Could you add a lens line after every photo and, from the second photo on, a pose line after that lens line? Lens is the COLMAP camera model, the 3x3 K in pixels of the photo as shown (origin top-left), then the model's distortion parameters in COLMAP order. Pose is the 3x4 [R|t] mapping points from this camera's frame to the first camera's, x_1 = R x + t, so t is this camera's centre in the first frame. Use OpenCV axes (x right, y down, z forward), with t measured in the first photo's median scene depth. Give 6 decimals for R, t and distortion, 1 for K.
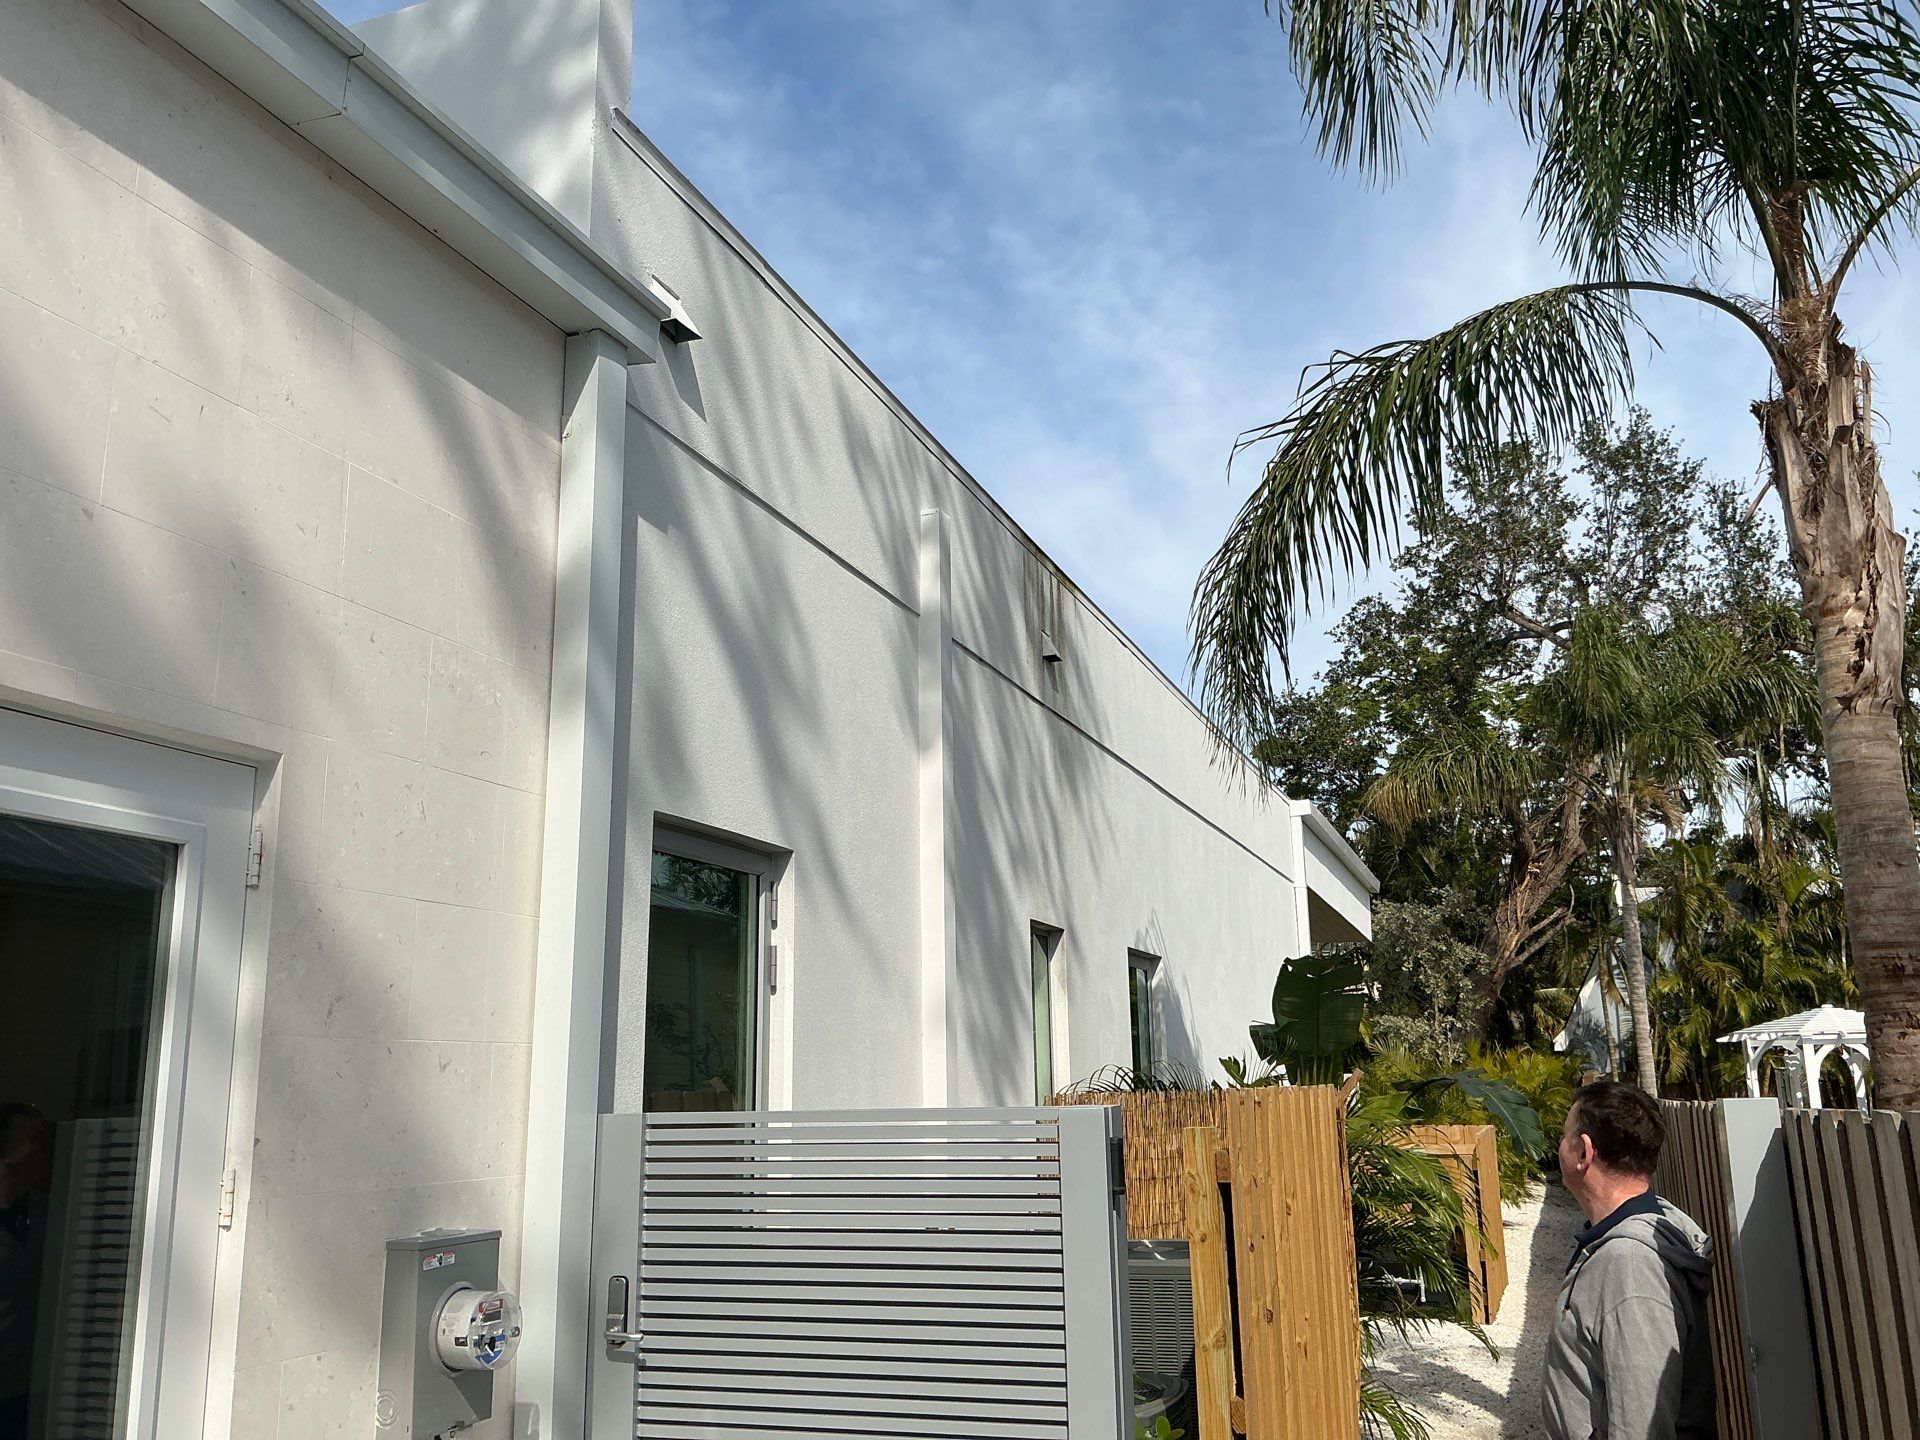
lens RADIAL K [[1625.1, 0, 967.1], [0, 1625.1, 721.0], [0, 0, 1]] dist [0.085012, -0.148554]
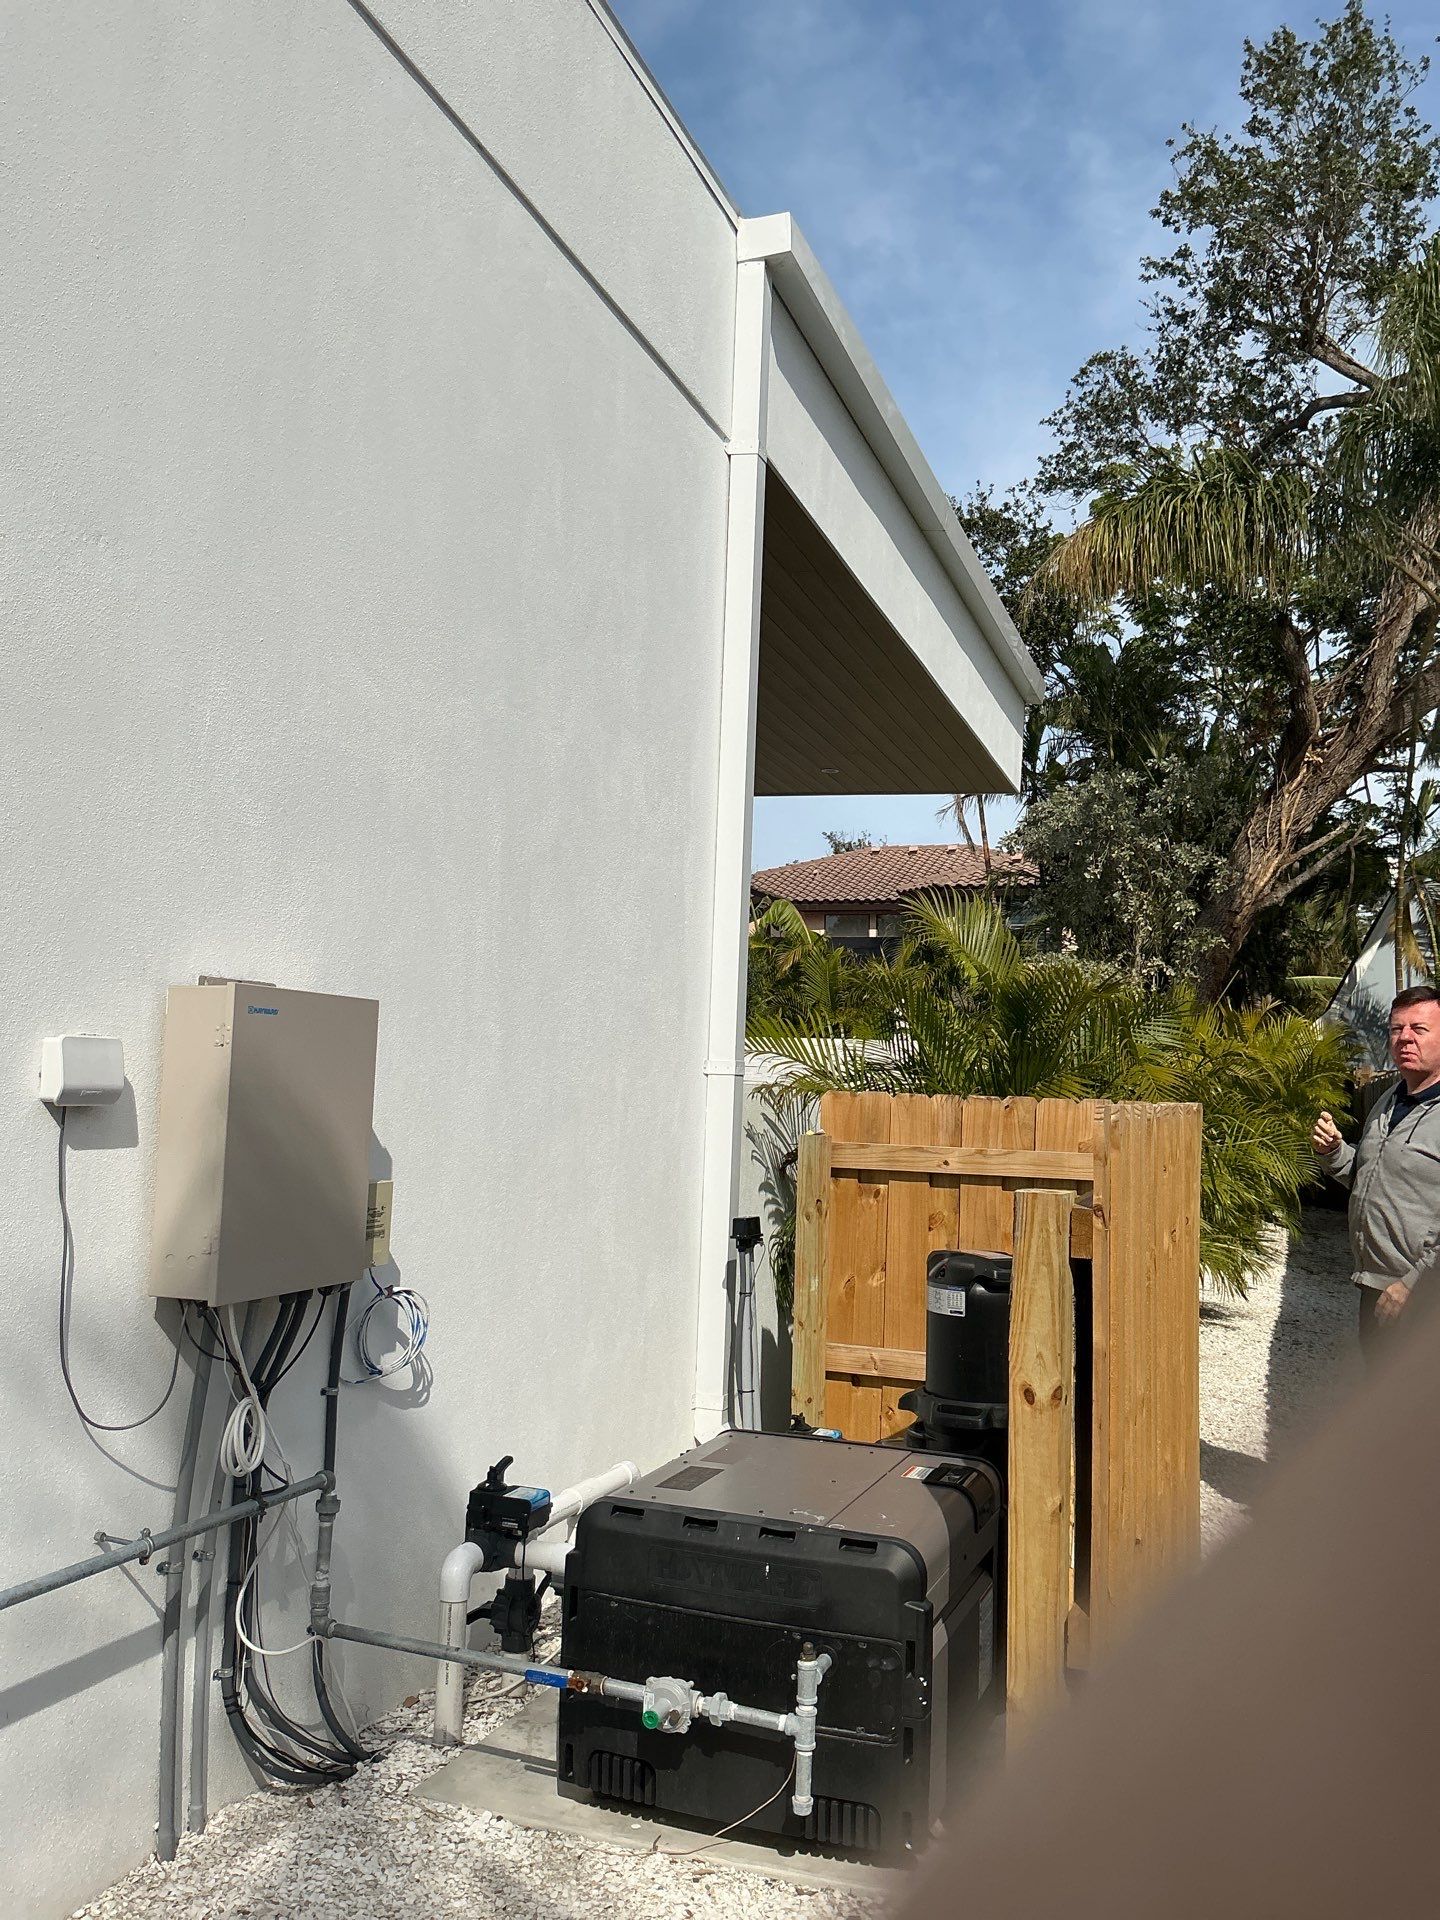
lens RADIAL K [[1625.1, 0, 718.5], [0, 1625.1, 969.9], [0, 0, 1]] dist [0.085012, -0.148554]
pose [[0.998749, 0.049896, 0.003198, 0.130192], [-0.049832, 0.988197, 0.144854, 0.104355], [0.004068, -0.144832, 0.989448, 0.398243]]
